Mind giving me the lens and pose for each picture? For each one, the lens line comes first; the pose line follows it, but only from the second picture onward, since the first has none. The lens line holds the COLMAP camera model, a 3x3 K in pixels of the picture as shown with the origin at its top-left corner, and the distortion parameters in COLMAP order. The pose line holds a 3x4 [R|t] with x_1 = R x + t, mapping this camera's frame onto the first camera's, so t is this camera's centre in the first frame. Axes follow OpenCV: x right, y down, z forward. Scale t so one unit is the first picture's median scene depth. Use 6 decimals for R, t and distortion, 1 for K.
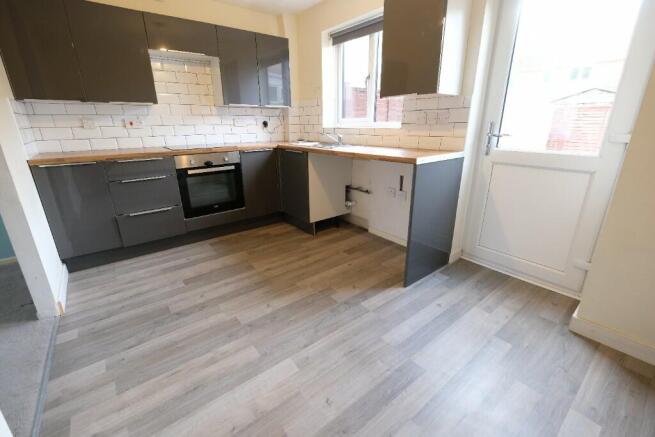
lens RADIAL K [[286.6, 0, 329.4], [0, 286.6, 216.6], [0, 0, 1]] dist [0.004372, 0.000520]
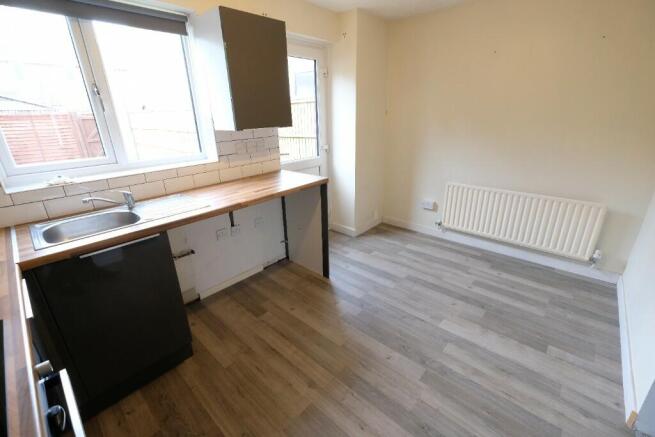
lens RADIAL K [[286.6, 0, 327.3], [0, 286.6, 219.2], [0, 0, 1]] dist [0.004372, 0.000520]
pose [[-0.168209, -0.333061, 0.927780, -0.945745], [0.331258, 0.867357, 0.371428, -0.519156], [-0.928425, 0.369813, -0.035568, 1.112950]]
